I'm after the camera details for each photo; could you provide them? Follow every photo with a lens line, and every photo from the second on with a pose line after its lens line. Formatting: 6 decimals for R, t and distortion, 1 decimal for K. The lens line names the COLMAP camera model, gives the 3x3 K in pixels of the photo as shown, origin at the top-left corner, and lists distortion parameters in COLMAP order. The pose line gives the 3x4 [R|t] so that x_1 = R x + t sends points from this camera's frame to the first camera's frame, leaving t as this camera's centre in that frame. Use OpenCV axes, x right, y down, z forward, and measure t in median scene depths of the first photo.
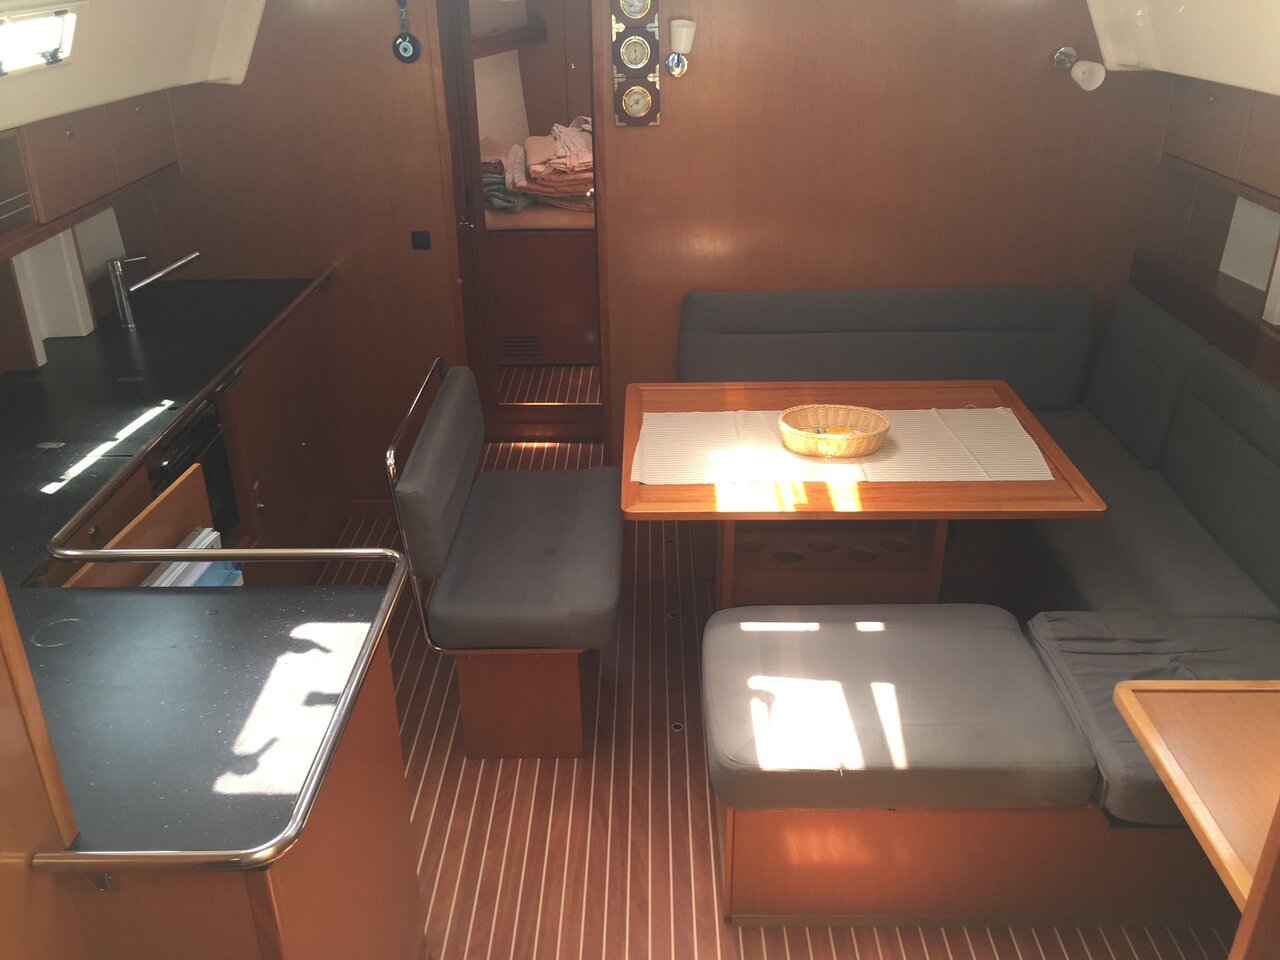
lens RADIAL K [[1092.6, 0, 640.0], [0, 1092.6, 480.0], [0, 0, 1]] dist [0.068700, -0.098929]
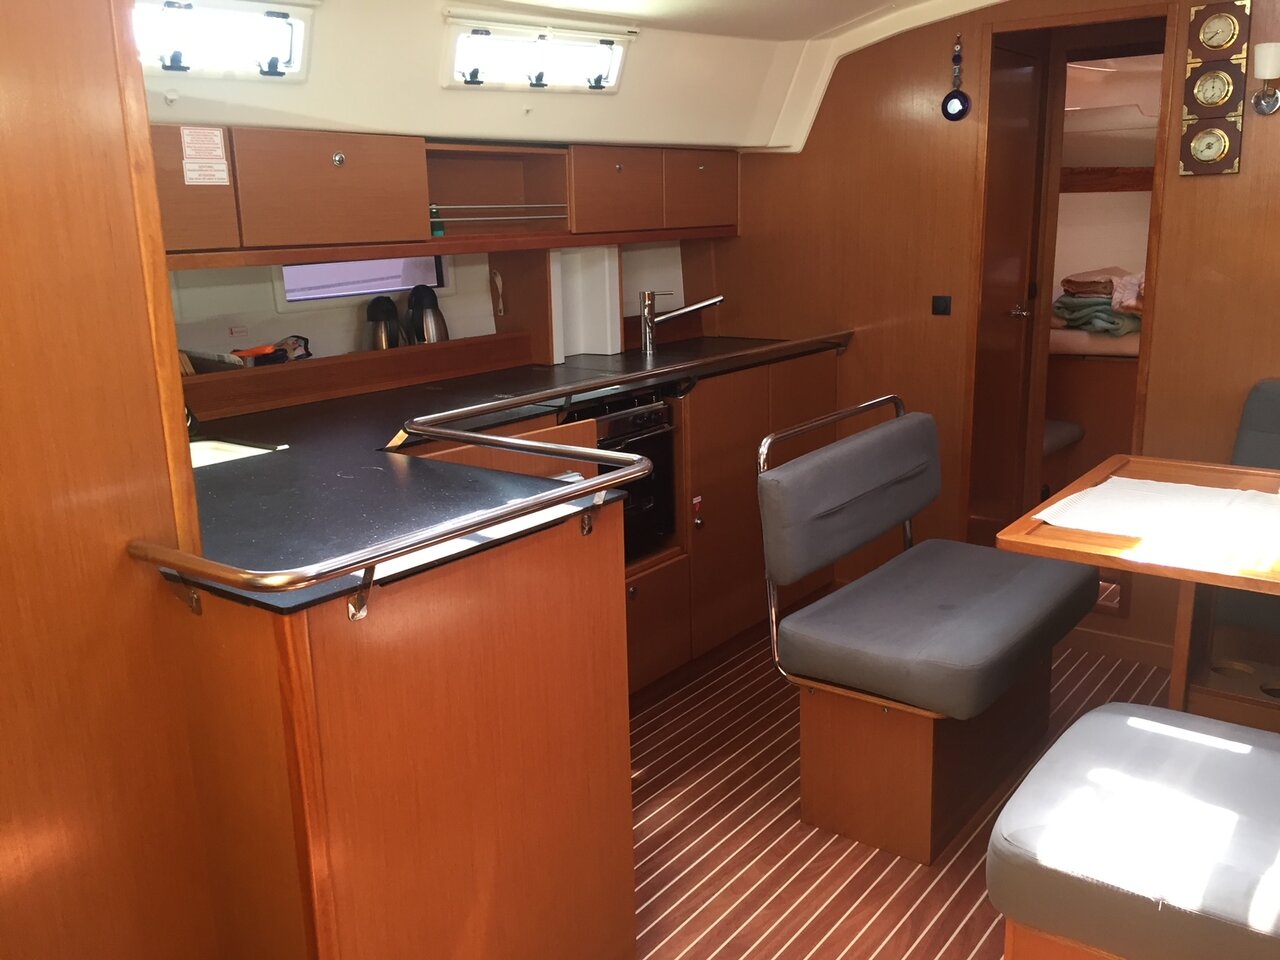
lens RADIAL K [[1092.6, 0, 640.0], [0, 1092.6, 480.0], [0, 0, 1]] dist [0.068700, -0.098929]
pose [[0.799007, 0.131829, -0.586693, 0.182528], [-0.245742, 0.962065, -0.118497, 0.110714], [0.548815, 0.238855, 0.801093, 0.148868]]
